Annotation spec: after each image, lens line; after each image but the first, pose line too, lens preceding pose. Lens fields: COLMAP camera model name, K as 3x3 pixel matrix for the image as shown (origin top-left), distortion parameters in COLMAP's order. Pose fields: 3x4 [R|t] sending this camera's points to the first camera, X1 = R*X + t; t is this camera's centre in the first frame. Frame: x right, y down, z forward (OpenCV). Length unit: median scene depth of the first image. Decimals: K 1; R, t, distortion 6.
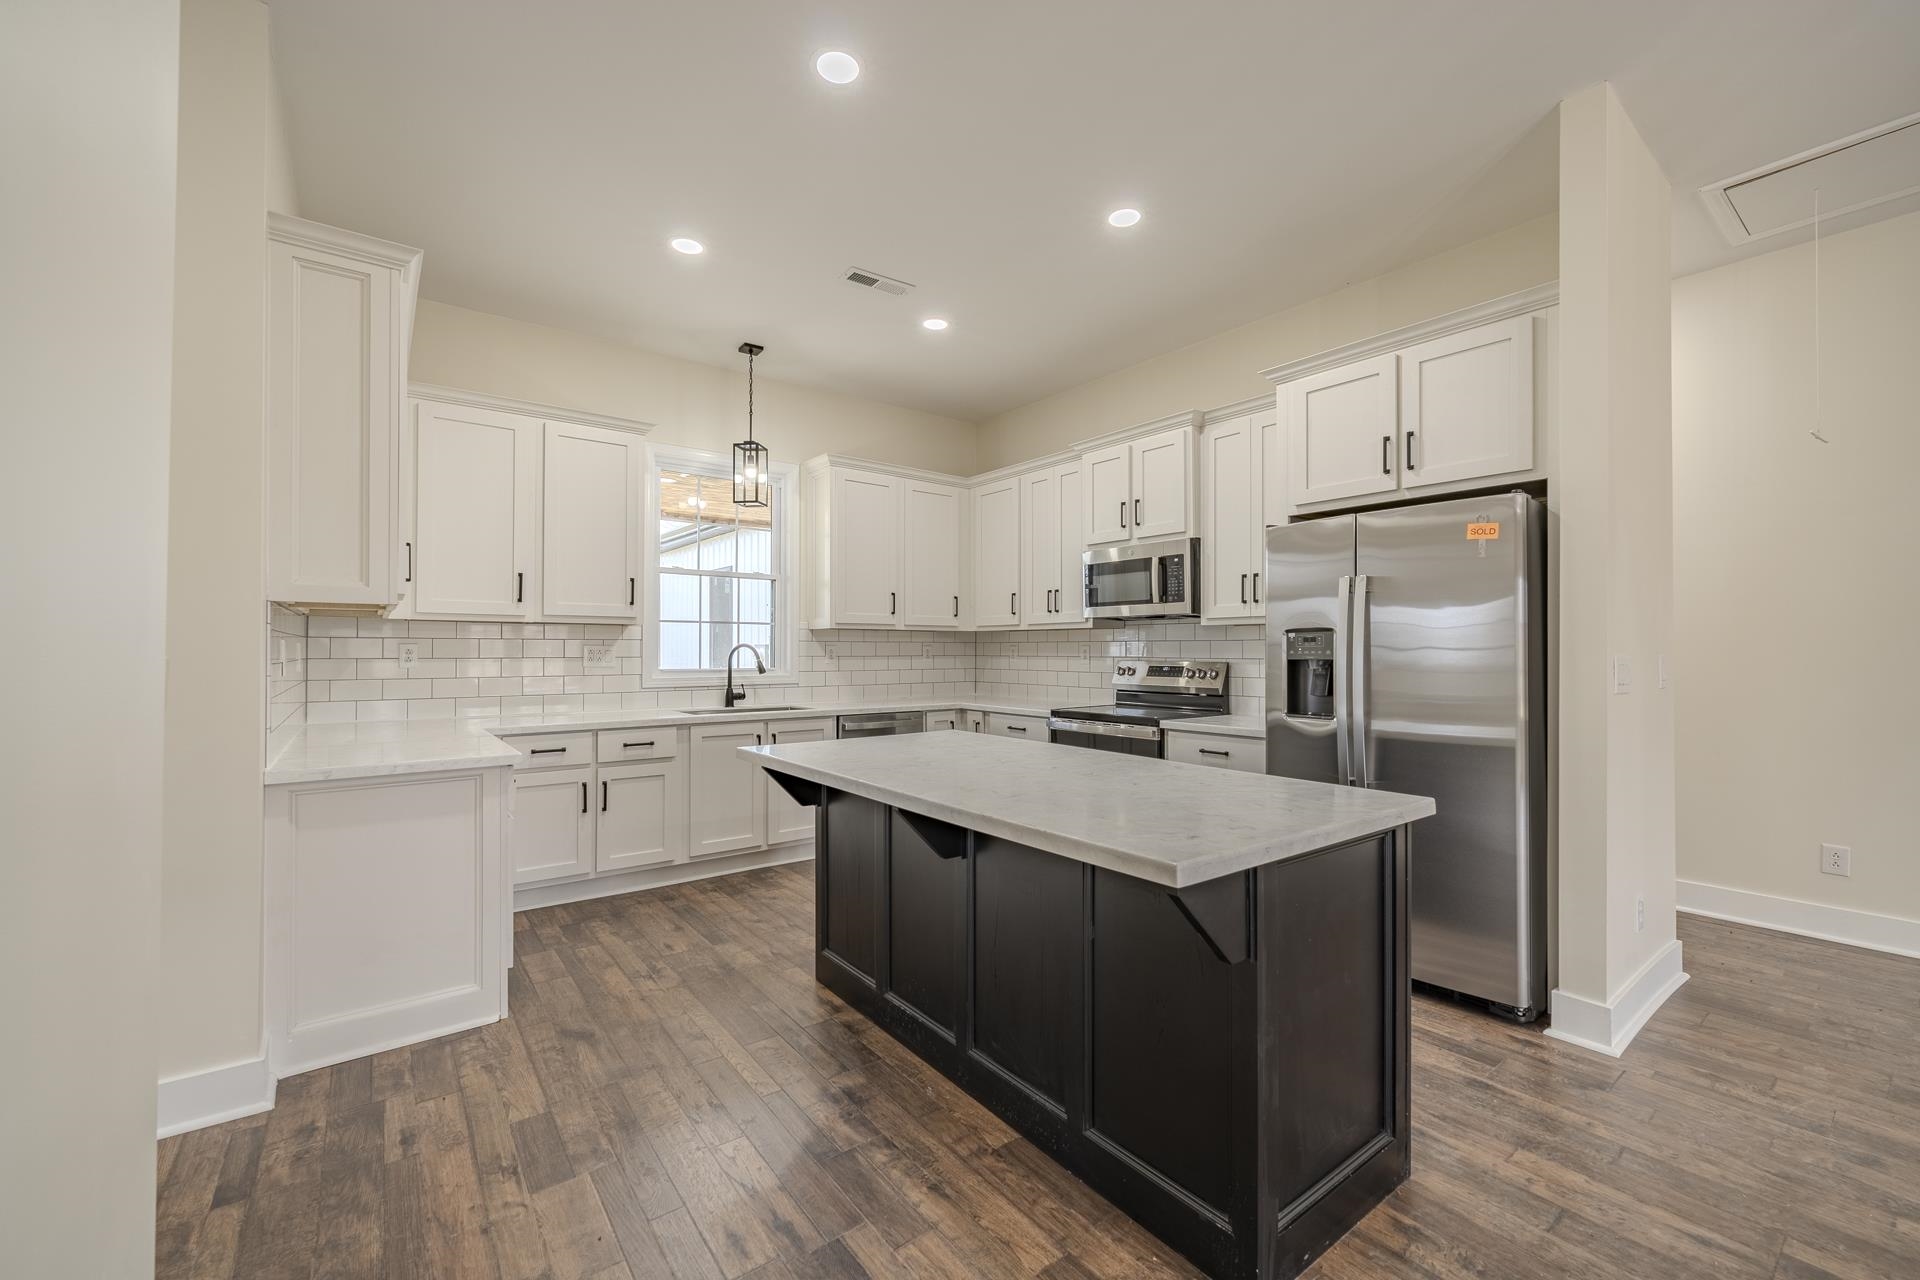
lens RADIAL K [[769.2, 0, 930.9], [0, 769.2, 648.1], [0, 0, 1]] dist [-0.001564, -0.000074]
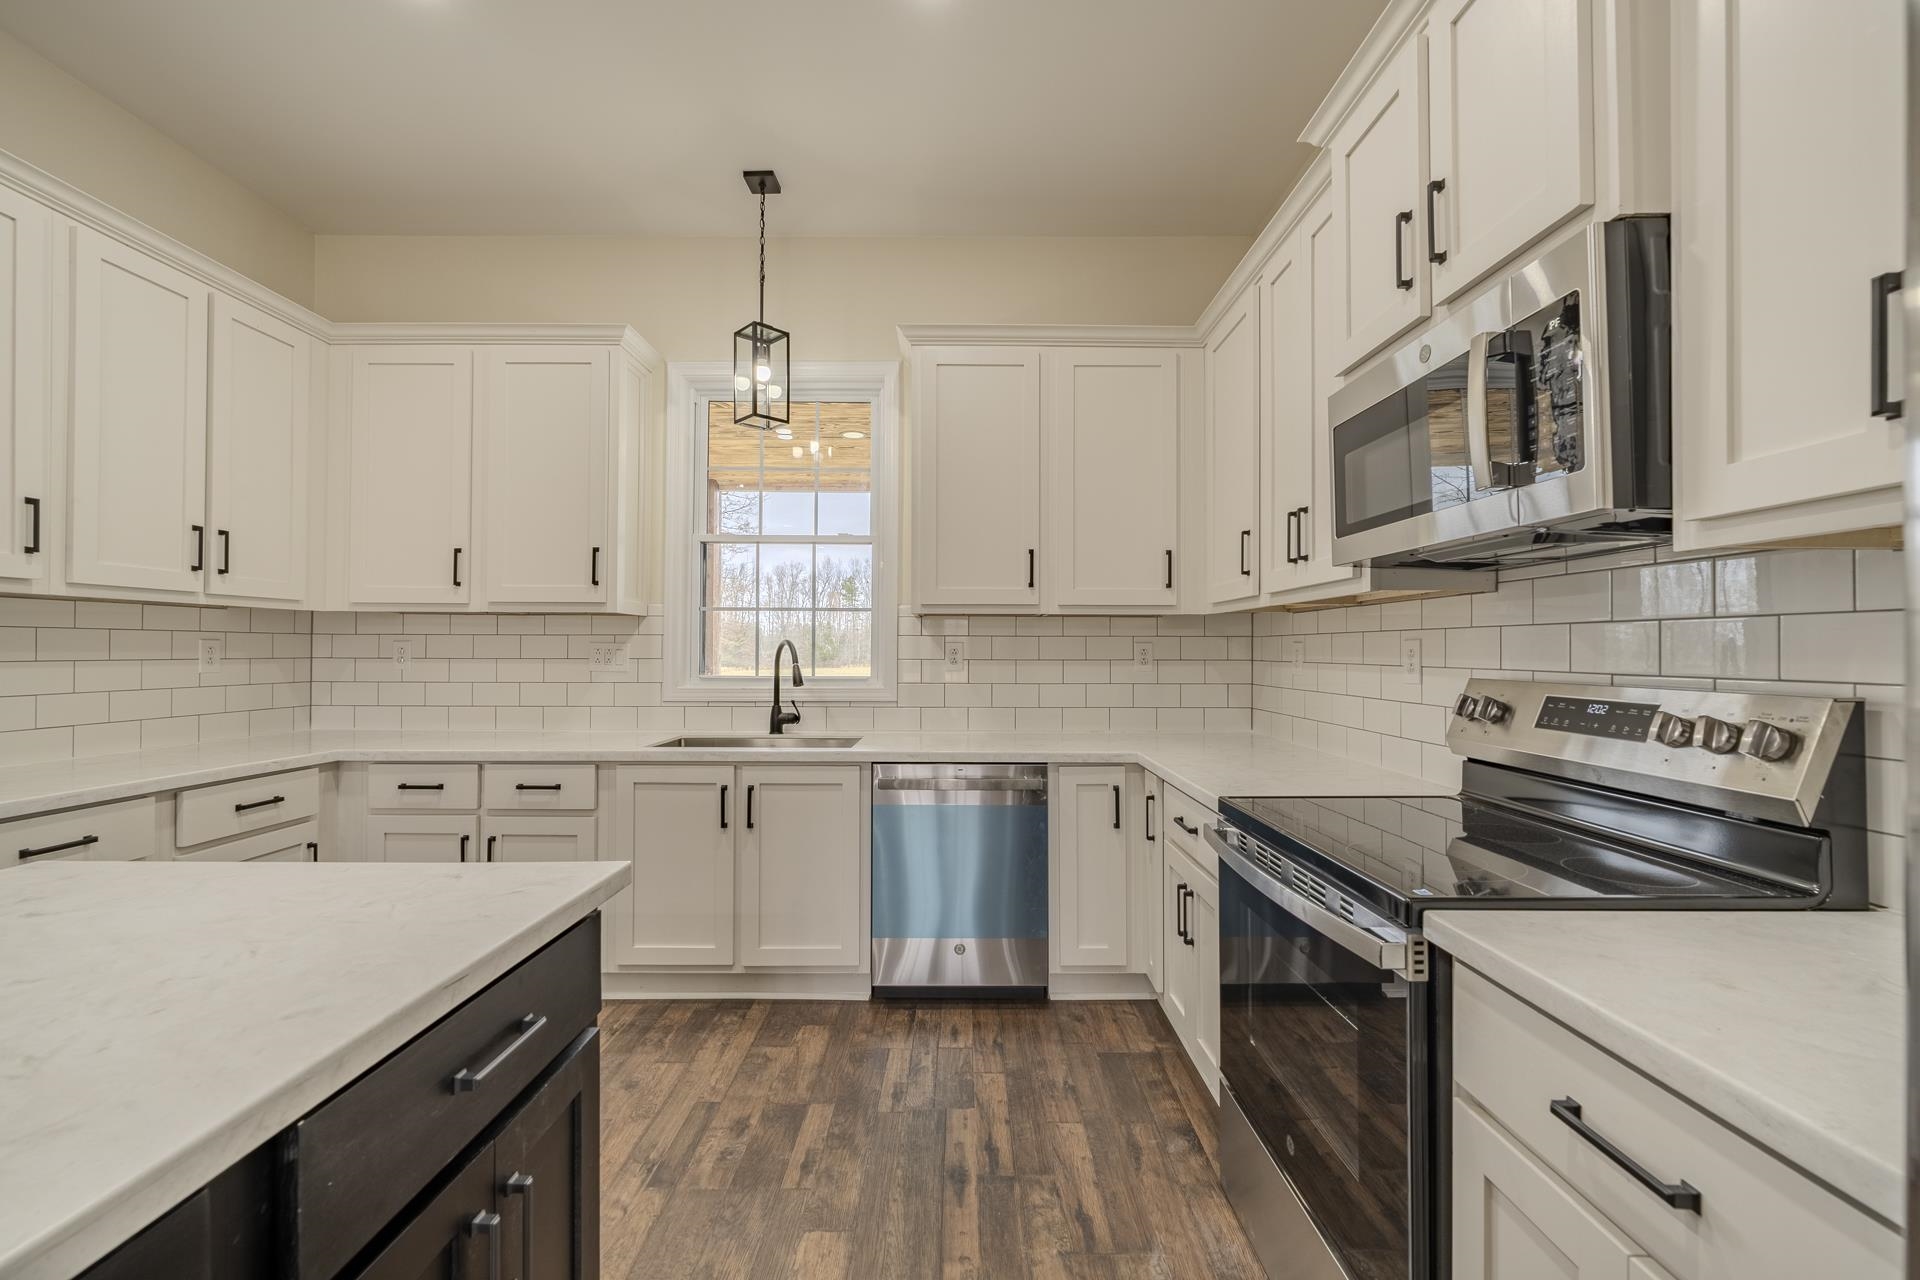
lens RADIAL K [[769.2, 0, 942.6], [0, 769.2, 642.2], [0, 0, 1]] dist [-0.001564, -0.000074]
pose [[0.805683, -0.004273, -0.592331, 0.274032], [-0.000612, 0.999967, -0.008046, 0.001857], [0.592346, 0.006845, 0.805655, 0.582741]]
